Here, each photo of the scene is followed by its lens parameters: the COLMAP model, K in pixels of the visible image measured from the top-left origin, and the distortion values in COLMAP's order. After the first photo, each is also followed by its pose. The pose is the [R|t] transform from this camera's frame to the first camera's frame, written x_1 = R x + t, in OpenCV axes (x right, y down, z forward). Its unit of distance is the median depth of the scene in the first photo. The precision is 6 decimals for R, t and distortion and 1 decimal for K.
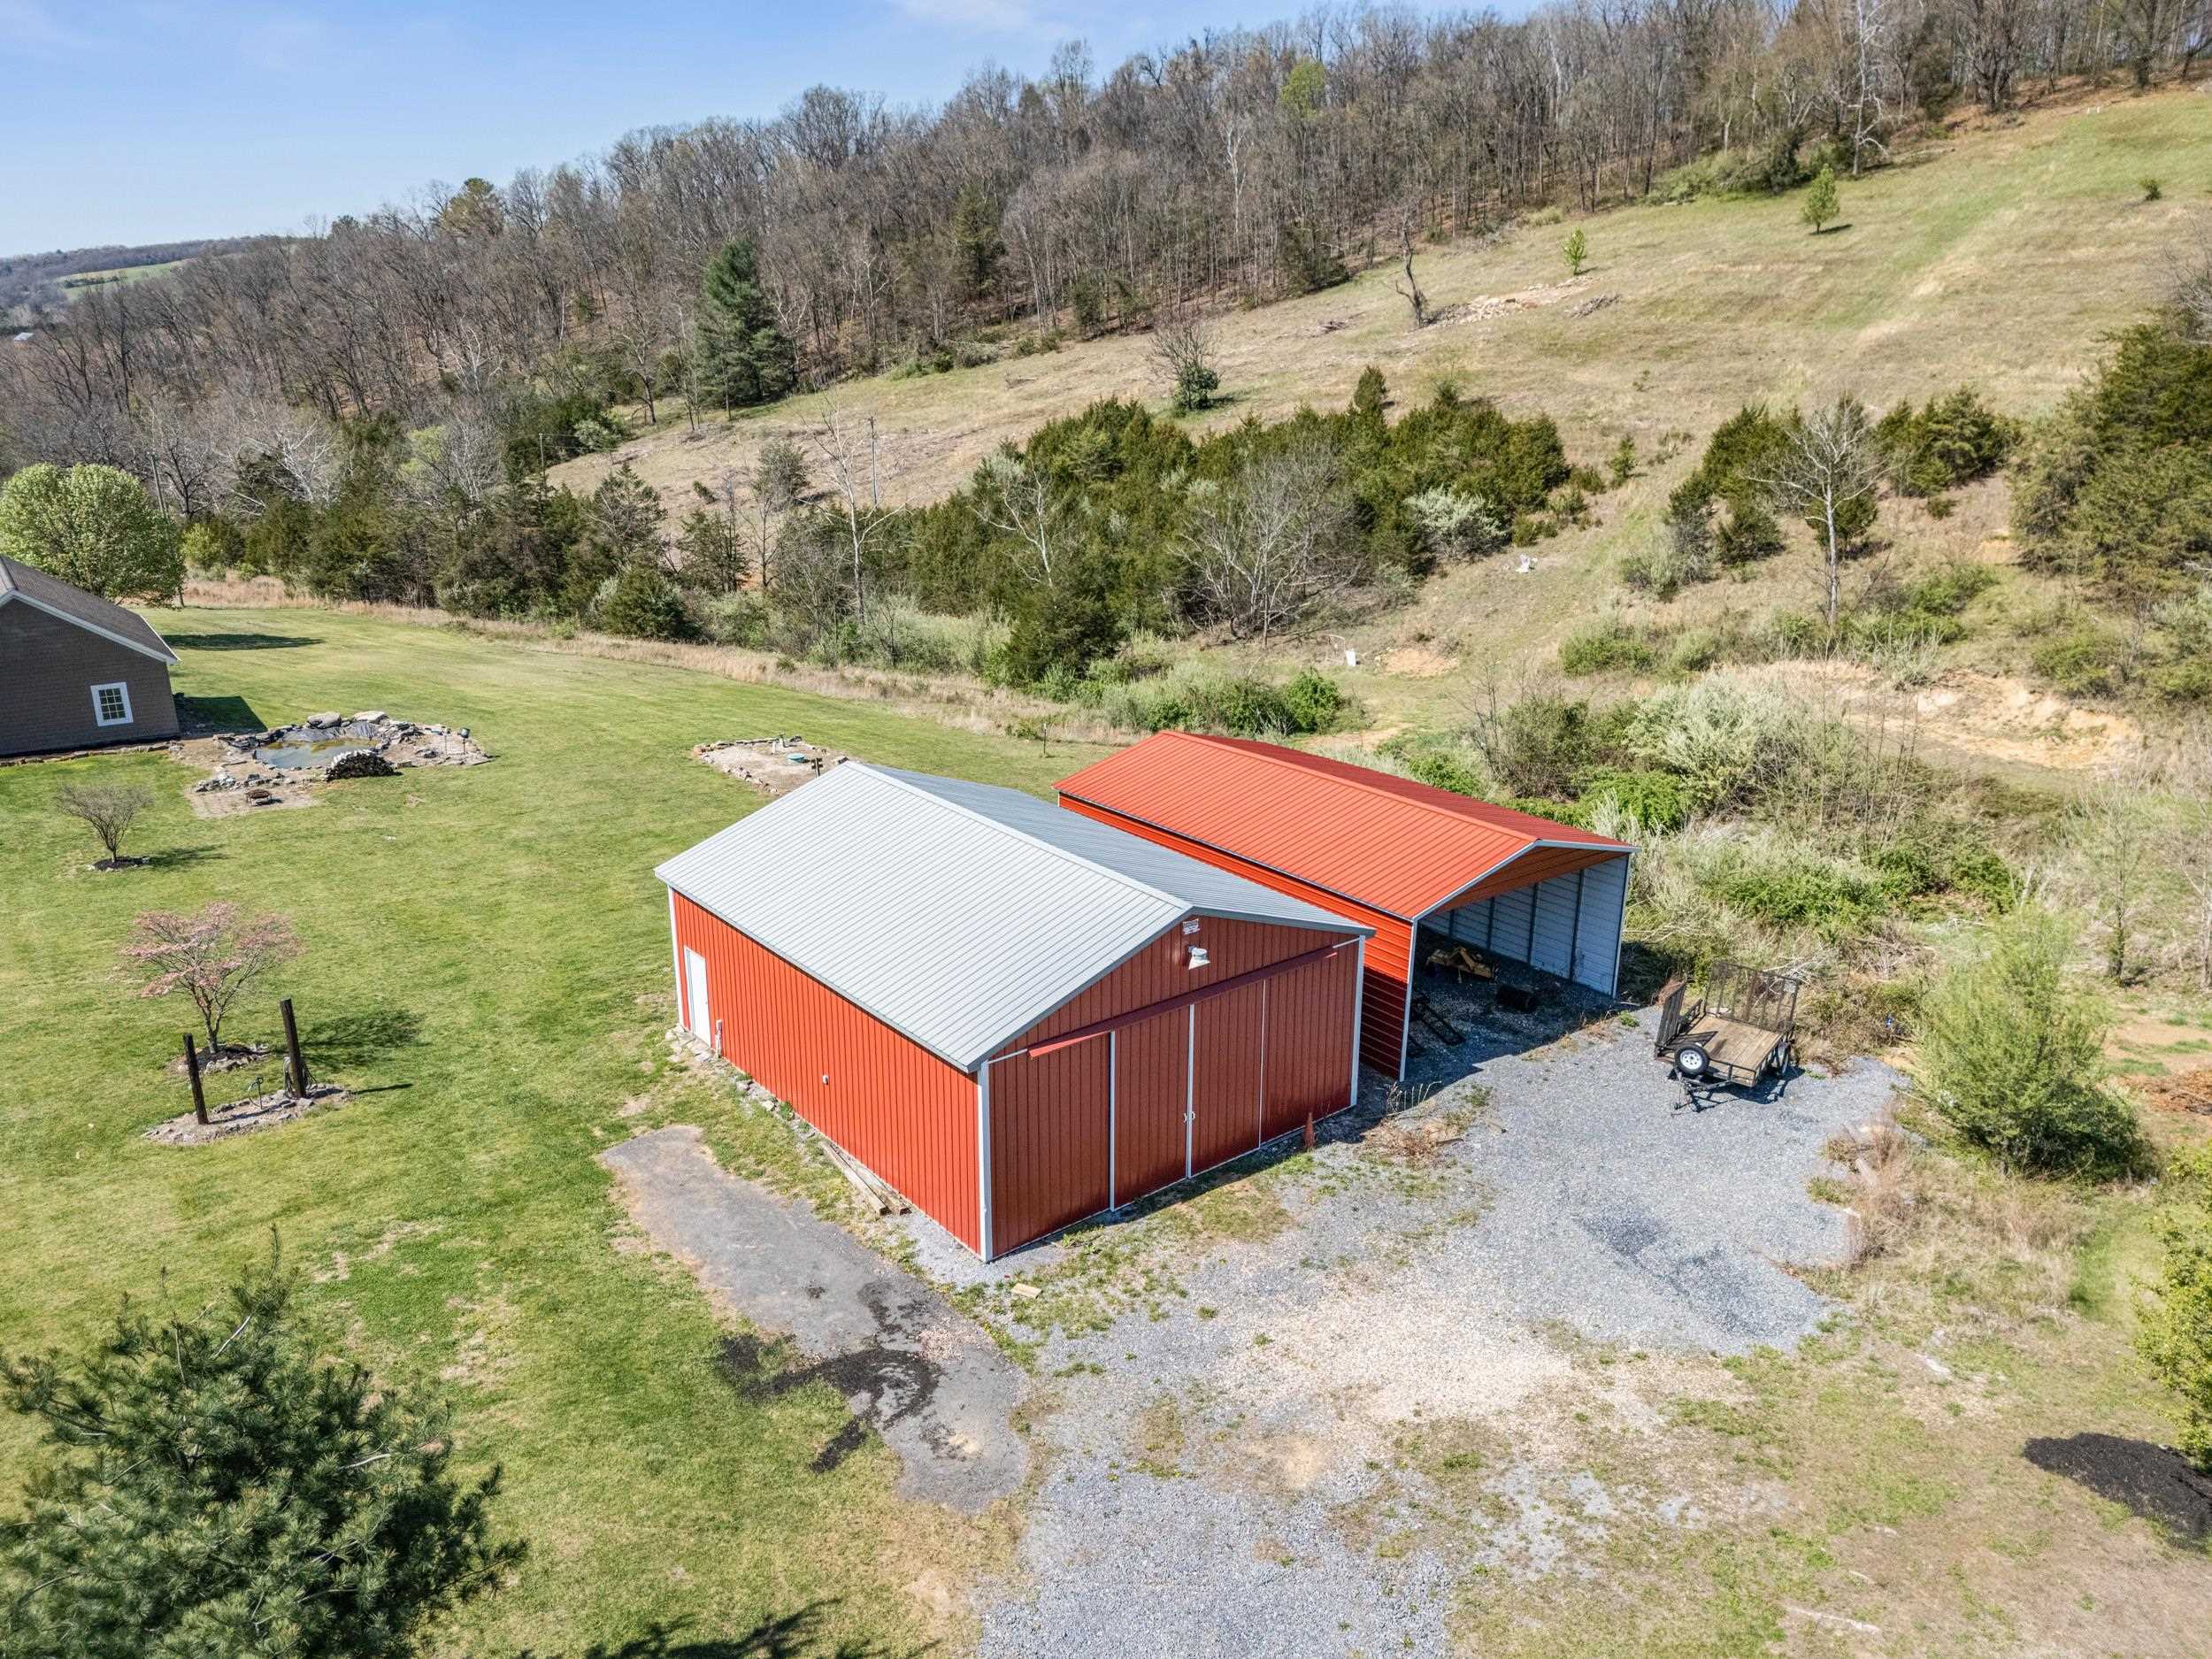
lens RADIAL K [[1629.2, 0, 1097.0], [0, 1629.2, 833.1], [0, 0, 1]] dist [0.078650, -0.081679]
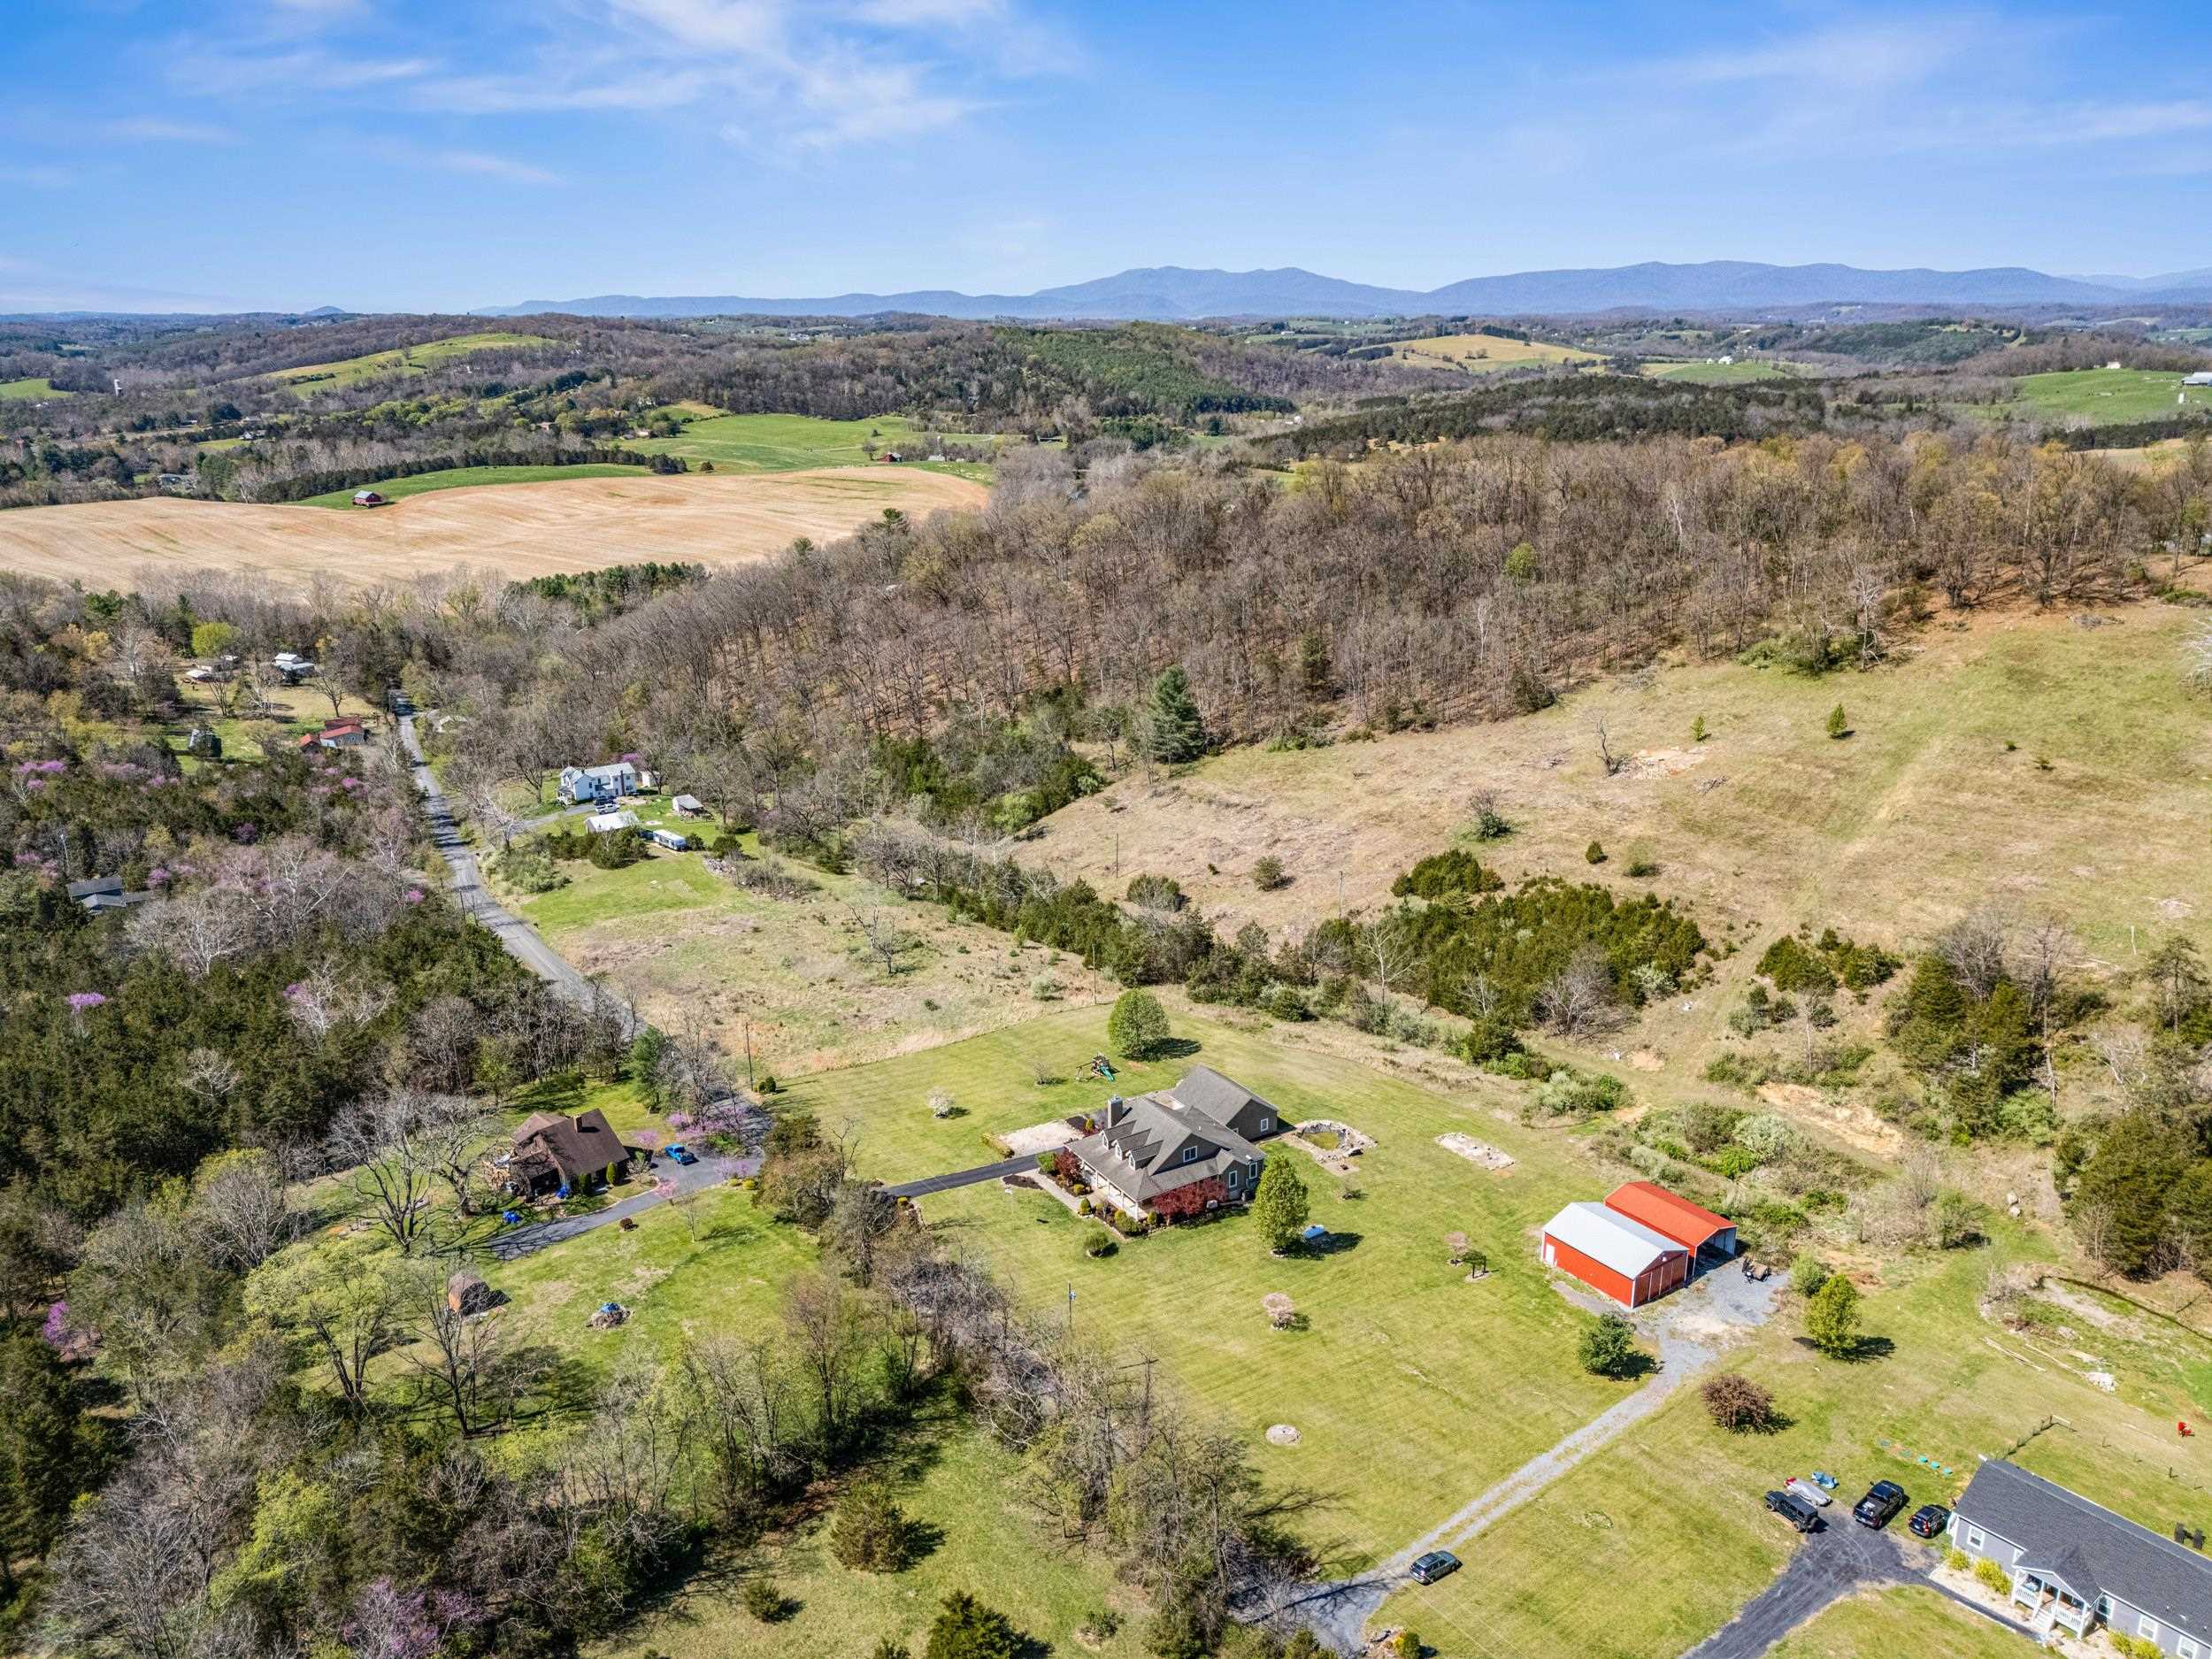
lens RADIAL K [[1629.2, 0, 1097.0], [0, 1629.2, 833.1], [0, 0, 1]] dist [0.078650, -0.081679]
pose [[0.998709, 0.004470, -0.050604, -0.508283], [-0.005035, 0.999926, -0.011054, -0.416764], [0.050550, 0.011294, 0.998658, -1.529113]]
